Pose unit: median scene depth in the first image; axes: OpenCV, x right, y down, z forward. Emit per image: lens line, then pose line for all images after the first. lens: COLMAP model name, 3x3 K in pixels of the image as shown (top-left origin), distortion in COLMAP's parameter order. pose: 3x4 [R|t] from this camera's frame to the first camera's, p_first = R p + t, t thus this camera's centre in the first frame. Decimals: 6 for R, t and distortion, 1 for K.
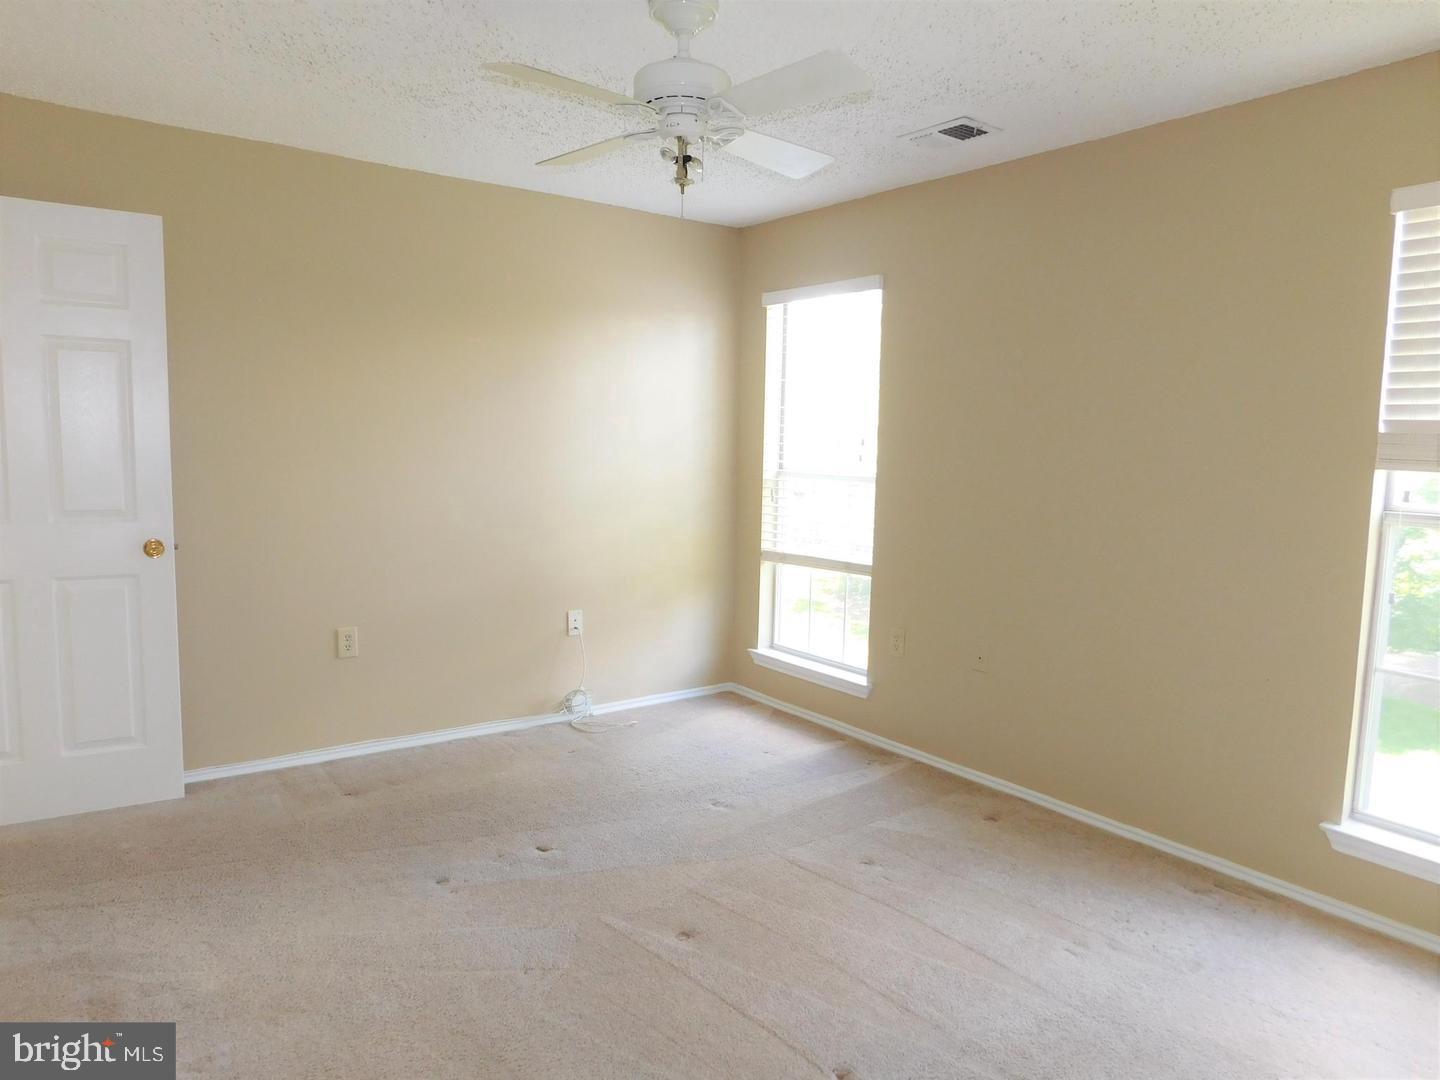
lens RADIAL K [[972.1, 0, 720.0], [0, 972.1, 540.0], [0, 0, 1]] dist [-0.031405, 0.001465]
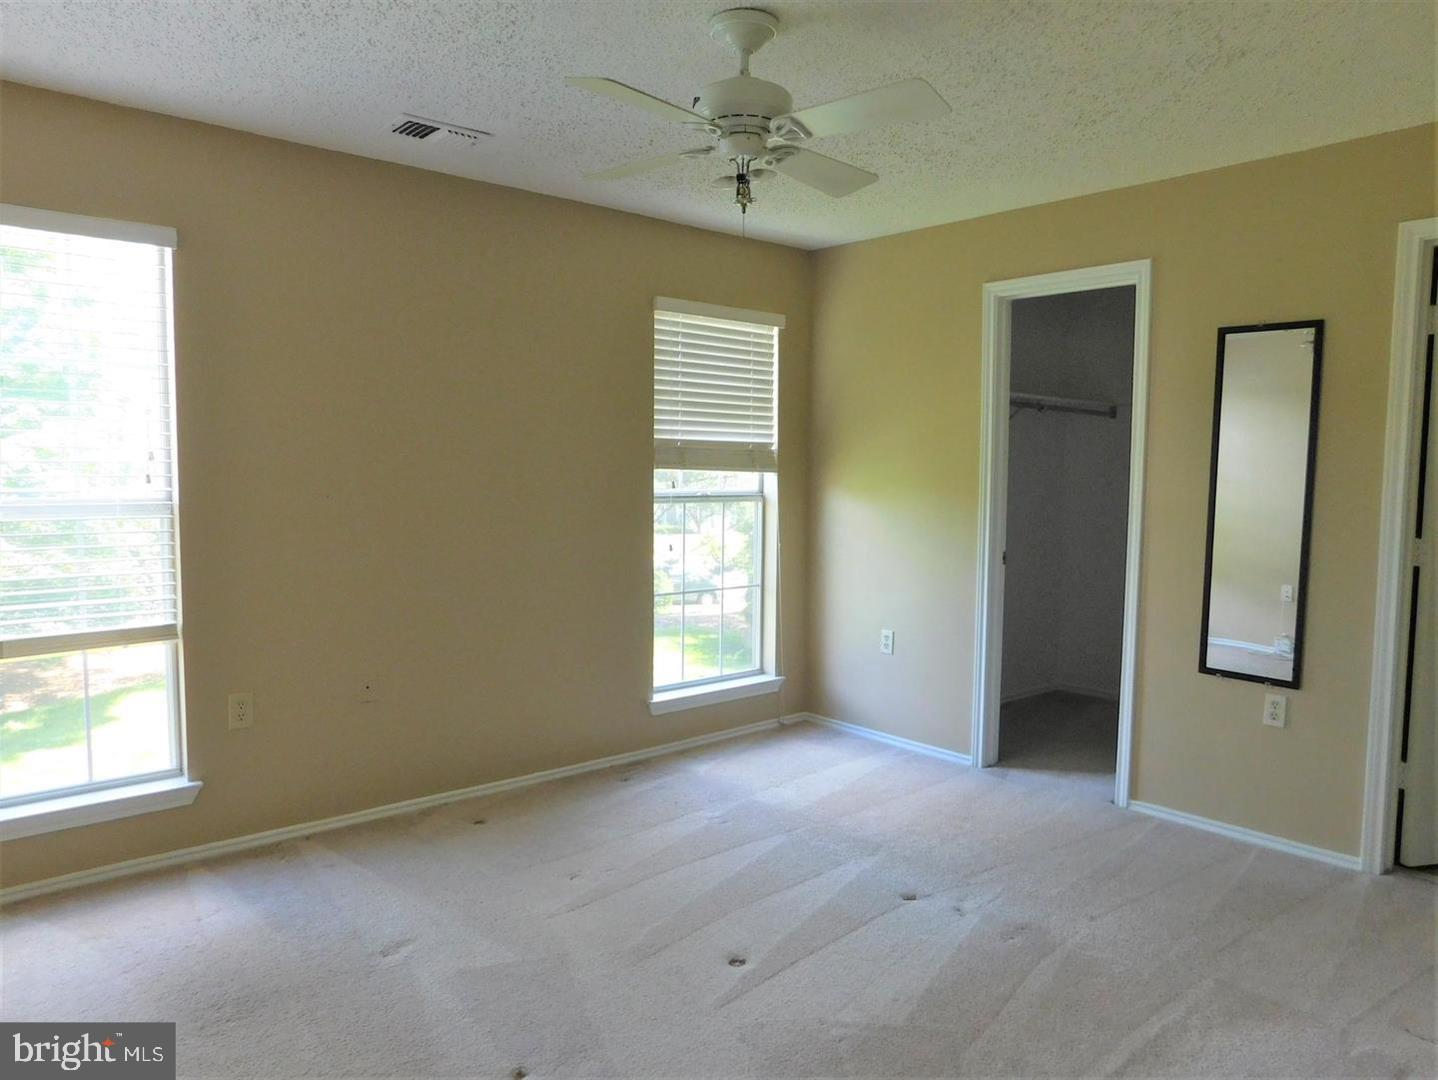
lens RADIAL K [[970.8, 0, 719.0], [0, 970.8, 540.0], [0, 0, 1]] dist [-0.031405, 0.001465]
pose [[-0.073653, -0.089039, 0.993301, -0.587425], [0.104009, 0.989889, 0.096446, -0.063515], [-0.991845, 0.110416, -0.063647, 0.629638]]
